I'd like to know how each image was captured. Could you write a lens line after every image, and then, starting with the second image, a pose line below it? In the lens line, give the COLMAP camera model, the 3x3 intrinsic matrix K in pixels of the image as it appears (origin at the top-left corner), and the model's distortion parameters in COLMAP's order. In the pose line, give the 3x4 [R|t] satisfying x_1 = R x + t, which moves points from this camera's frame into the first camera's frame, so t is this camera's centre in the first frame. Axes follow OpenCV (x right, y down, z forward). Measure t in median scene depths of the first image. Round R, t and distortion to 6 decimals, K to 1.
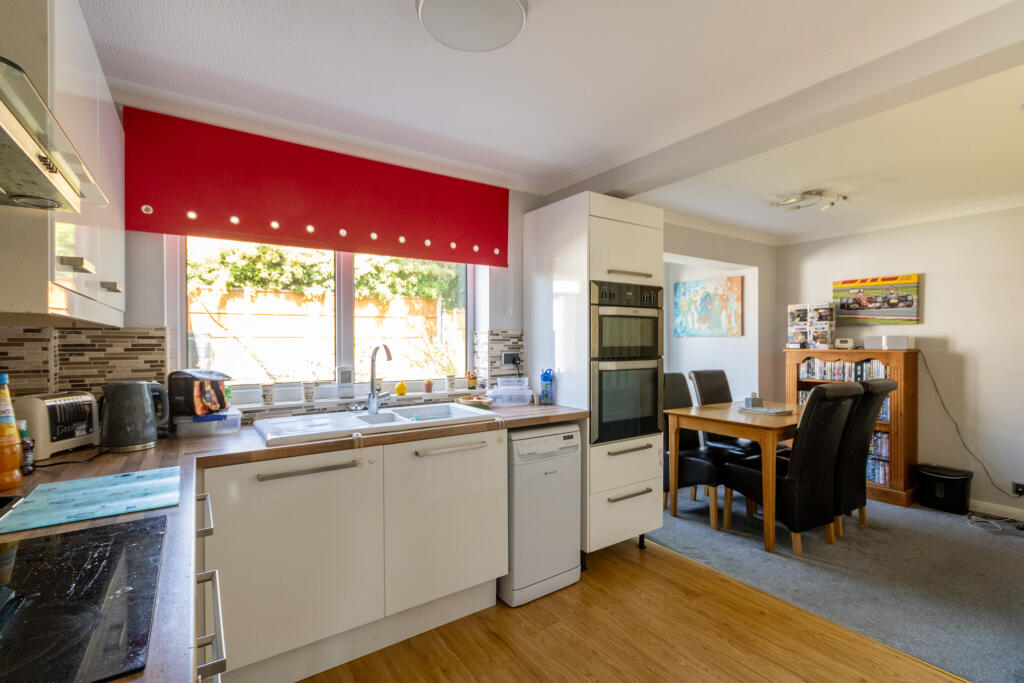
lens RADIAL K [[465.5, 0, 512.0], [0, 465.5, 341.5], [0, 0, 1]] dist [0.001210, 0.000240]
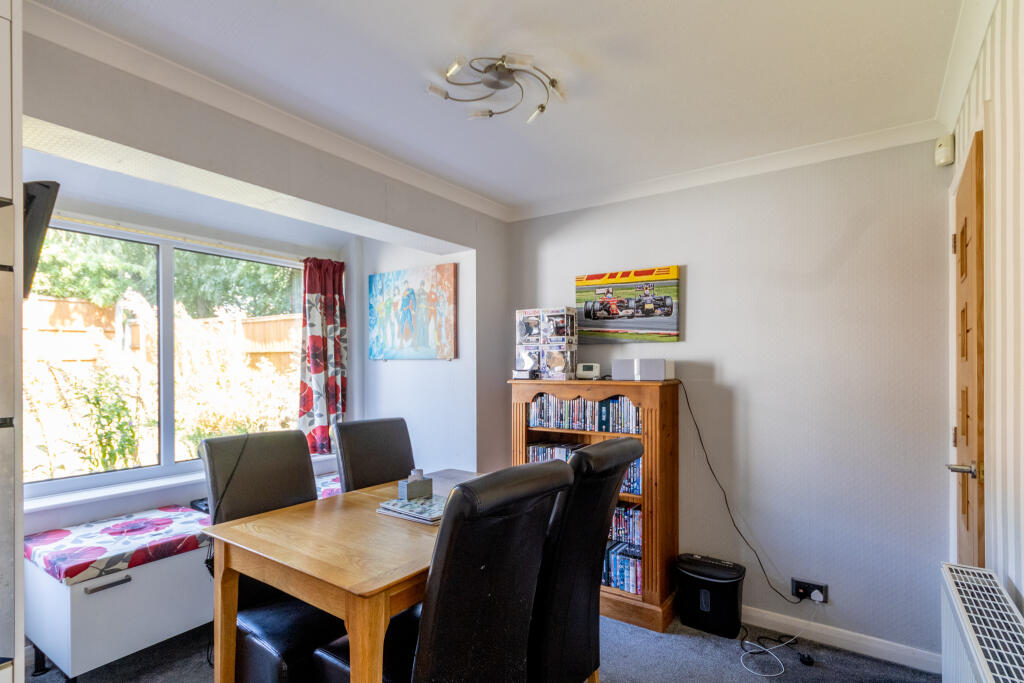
lens RADIAL K [[495.4, 0, 511.9], [0, 495.4, 362.5], [0, 0, 1]] dist [0.000001, 0.000118]
pose [[0.934537, -0.002604, 0.355857, 0.550014], [0.003343, 0.999993, -0.001463, -0.009905], [-0.355851, 0.002556, 0.934539, 0.587296]]
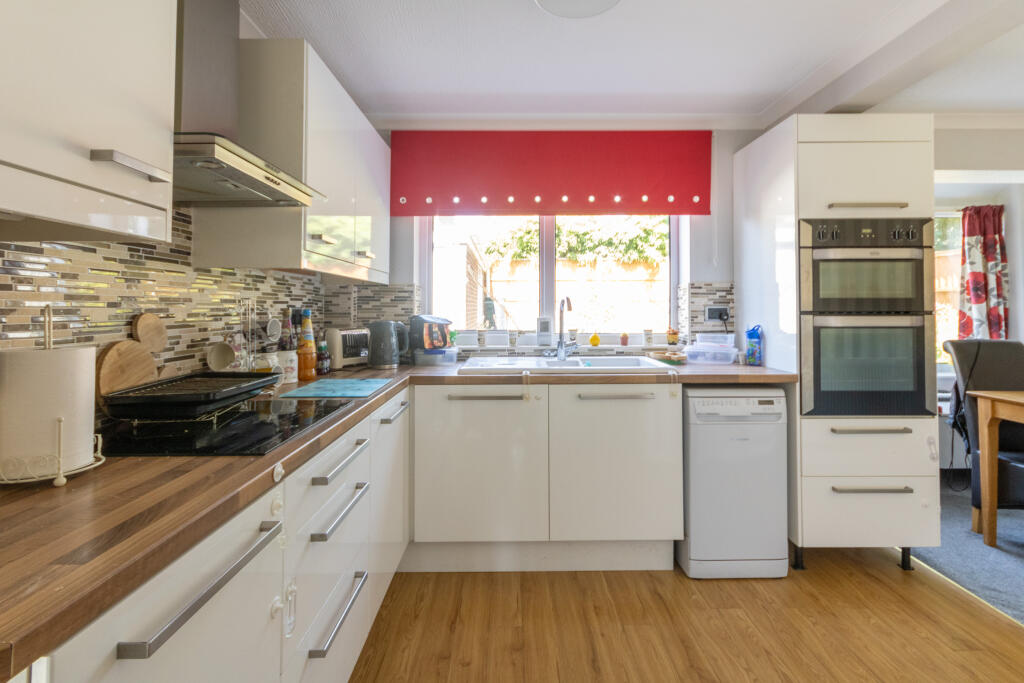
lens RADIAL K [[478.1, 0, 512.5], [0, 478.1, 293.4], [0, 0, 1]] dist [0.001834, 0.000340]
pose [[0.829156, -0.015217, -0.558810, 0.192970], [-0.001389, 0.999570, -0.029280, 0.025429], [0.559015, 0.025054, 0.828779, -0.001183]]
